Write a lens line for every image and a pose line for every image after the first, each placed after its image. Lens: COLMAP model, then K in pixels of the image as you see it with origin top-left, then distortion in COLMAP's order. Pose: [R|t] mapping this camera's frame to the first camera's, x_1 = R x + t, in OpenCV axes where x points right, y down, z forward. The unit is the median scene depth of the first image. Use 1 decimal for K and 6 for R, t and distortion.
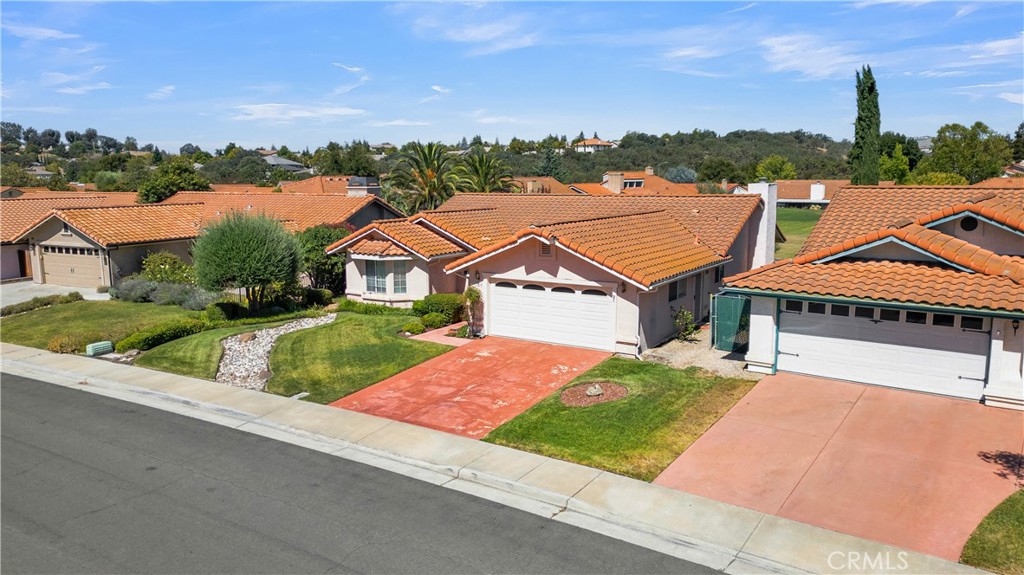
lens RADIAL K [[728.1, 0, 512.0], [0, 728.1, 287.5], [0, 0, 1]] dist [0.079885, -0.087008]
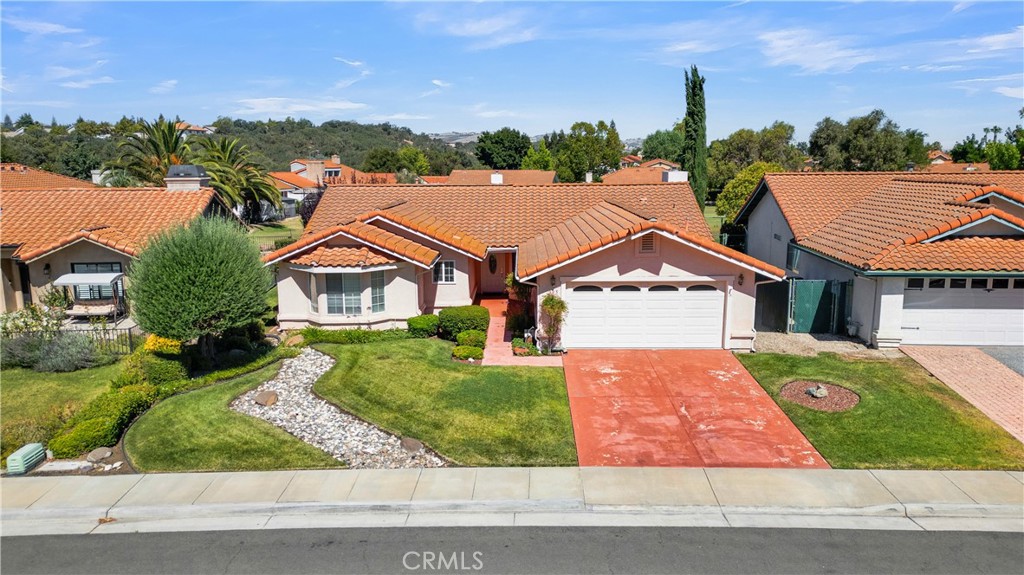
lens RADIAL K [[728.1, 0, 512.0], [0, 728.1, 287.5], [0, 0, 1]] dist [0.079885, -0.087008]
pose [[0.850776, -0.087715, 0.518156, -0.589675], [0.080459, 0.996089, 0.036514, -0.048429], [-0.519332, 0.010625, 0.854506, 0.333852]]
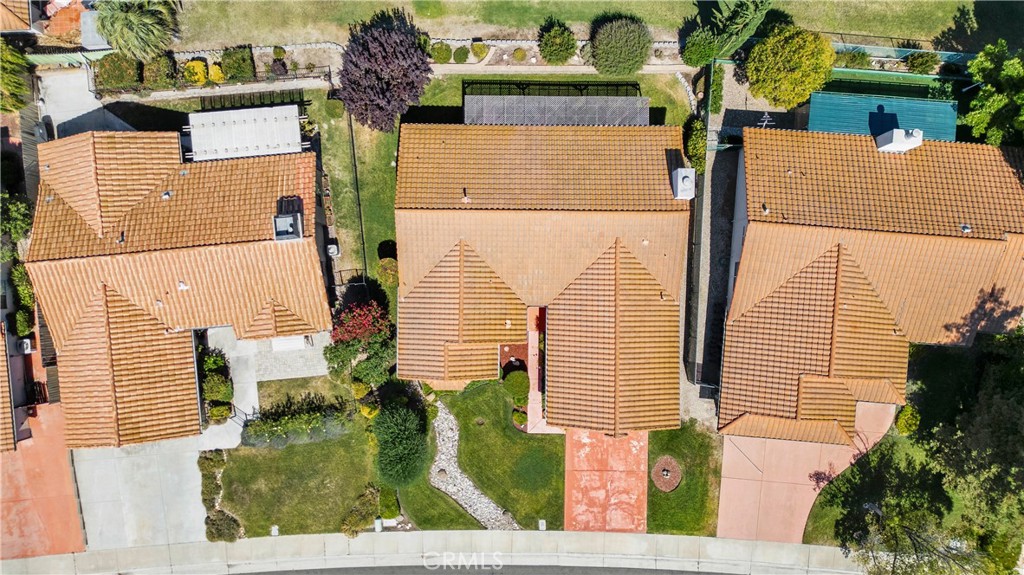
lens RADIAL K [[728.1, 0, 512.0], [0, 728.1, 287.5], [0, 0, 1]] dist [0.079885, -0.087008]
pose [[0.850059, -0.526527, 0.013033, -0.018742], [0.074186, 0.144196, 0.986764, -1.907854], [-0.521437, -0.837841, 0.161636, 1.158915]]
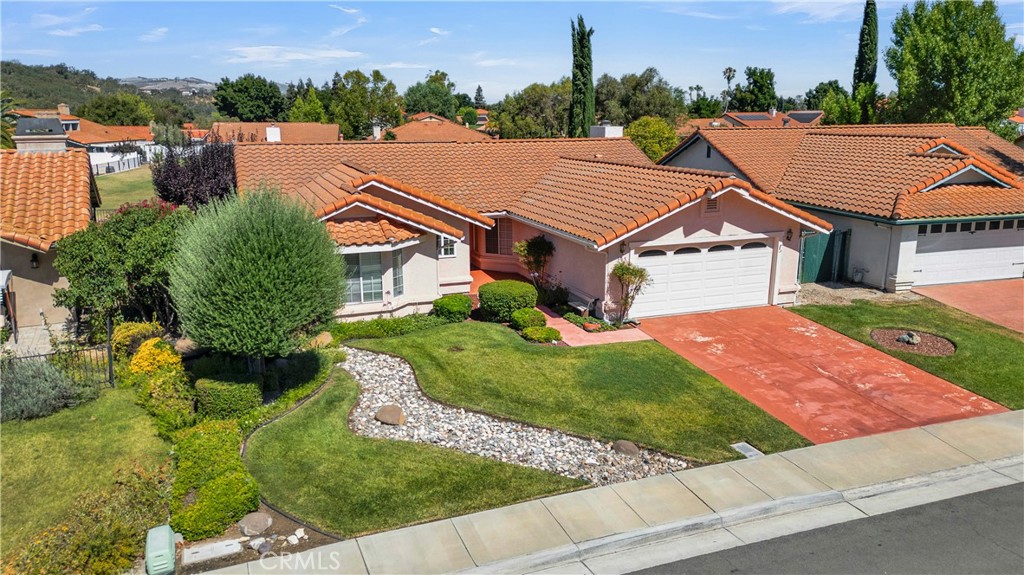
lens RADIAL K [[747.1, 0, 512.0], [0, 747.1, 287.5], [0, 0, 1]] dist [0.083499, -0.097034]
pose [[0.607704, -0.174487, 0.774758, -0.833798], [0.119846, 0.984542, 0.127728, -0.100875], [-0.785069, 0.015231, 0.619221, 0.665936]]
